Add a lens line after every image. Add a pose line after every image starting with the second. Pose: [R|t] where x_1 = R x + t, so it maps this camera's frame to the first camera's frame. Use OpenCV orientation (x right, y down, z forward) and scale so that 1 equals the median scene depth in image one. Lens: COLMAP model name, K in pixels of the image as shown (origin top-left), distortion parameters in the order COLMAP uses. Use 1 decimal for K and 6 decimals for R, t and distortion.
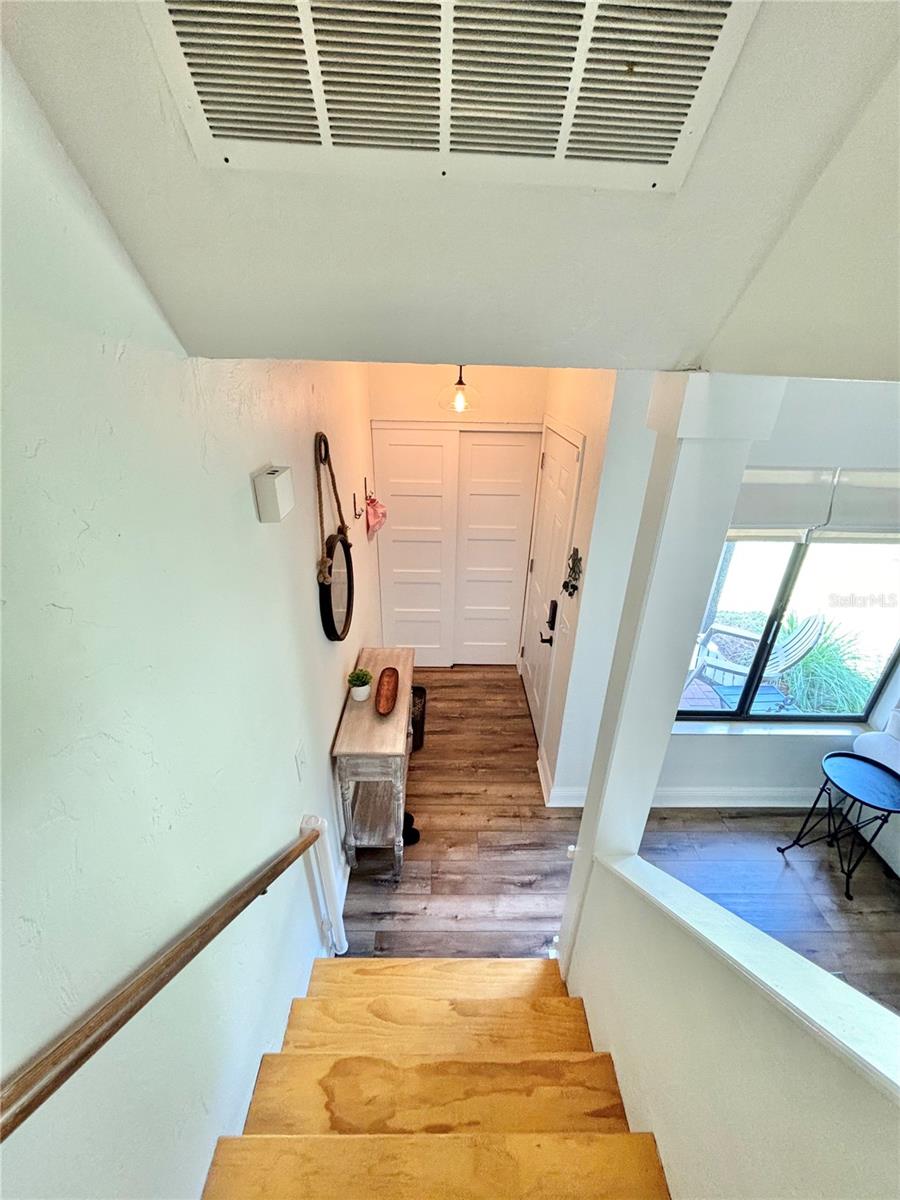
lens RADIAL K [[483.6, 0, 456.6], [0, 483.6, 603.0], [0, 0, 1]] dist [0.008070, -0.000390]
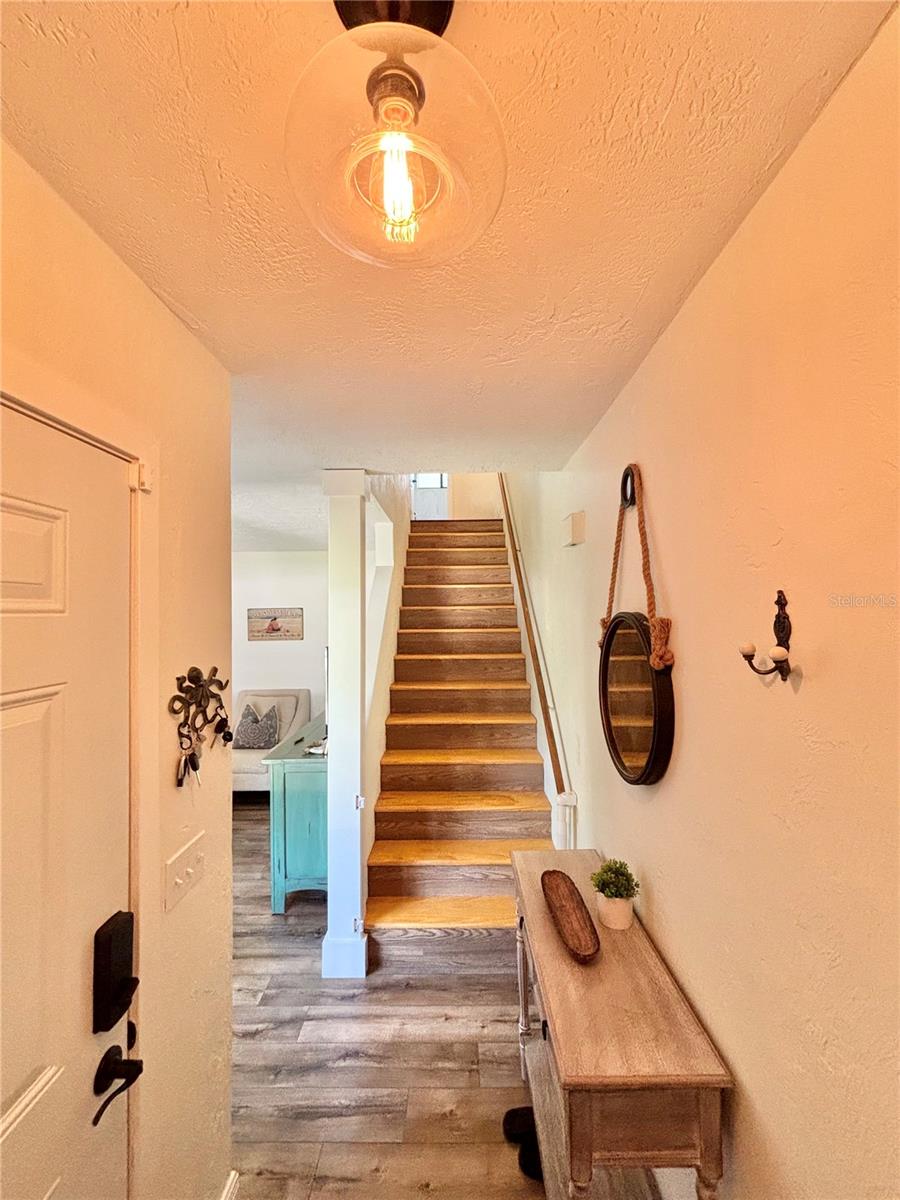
lens RADIAL K [[483.6, 0, 453.7], [0, 483.6, 605.5], [0, 0, 1]] dist [0.008070, -0.000390]
pose [[-0.999419, -0.015417, 0.030407, -0.026481], [-0.000526, 0.898766, 0.438429, -0.370557], [-0.034088, 0.438158, -0.898251, 1.354944]]
